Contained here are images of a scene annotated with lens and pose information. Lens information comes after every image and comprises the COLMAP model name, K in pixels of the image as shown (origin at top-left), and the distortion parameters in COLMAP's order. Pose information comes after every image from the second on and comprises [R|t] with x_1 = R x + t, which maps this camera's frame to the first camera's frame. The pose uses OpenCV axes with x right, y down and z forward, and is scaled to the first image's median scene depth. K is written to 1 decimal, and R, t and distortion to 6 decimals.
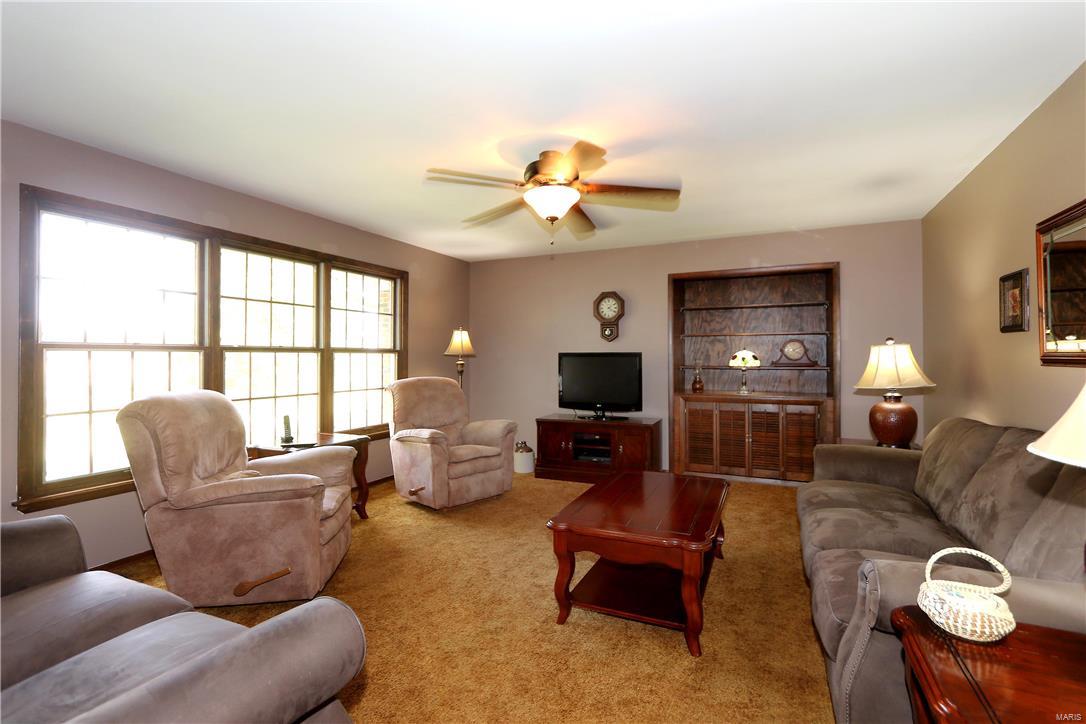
lens RADIAL K [[500.5, 0, 554.7], [0, 500.5, 354.7], [0, 0, 1]] dist [0.003223, -0.000376]
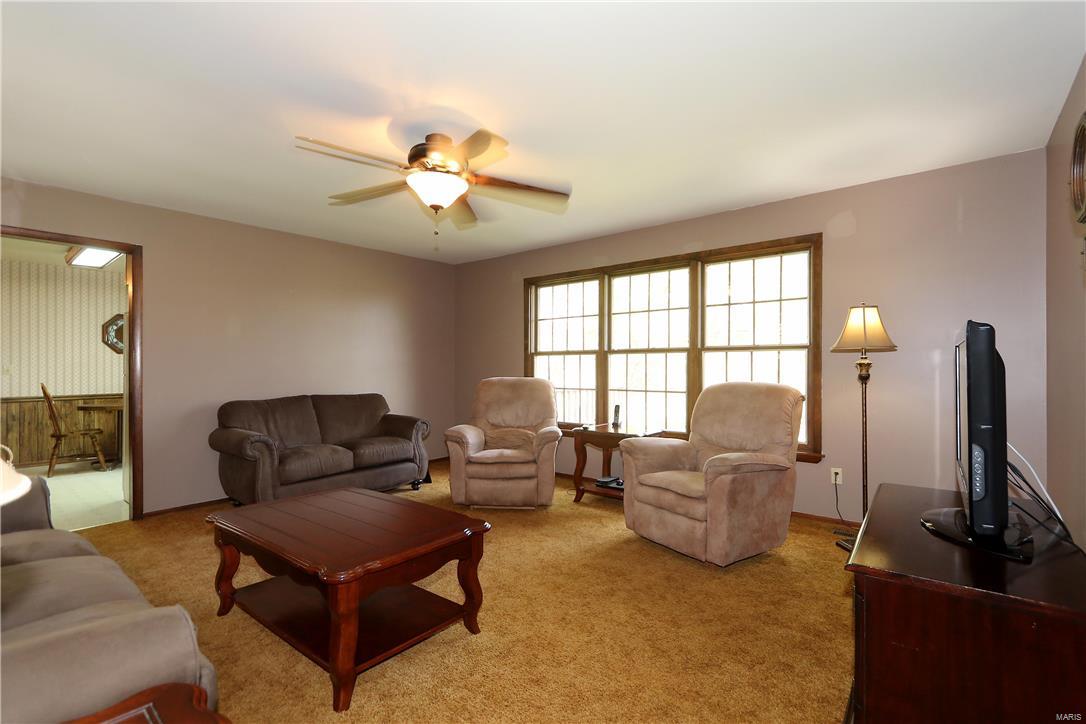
lens RADIAL K [[500.5, 0, 554.5], [0, 500.5, 369.2], [0, 0, 1]] dist [0.003223, -0.000376]
pose [[-0.249908, 0.003532, -0.968263, 0.621143], [0.007161, 0.999973, 0.001800, 0.027182], [0.968243, -0.006484, -0.249926, 1.055131]]
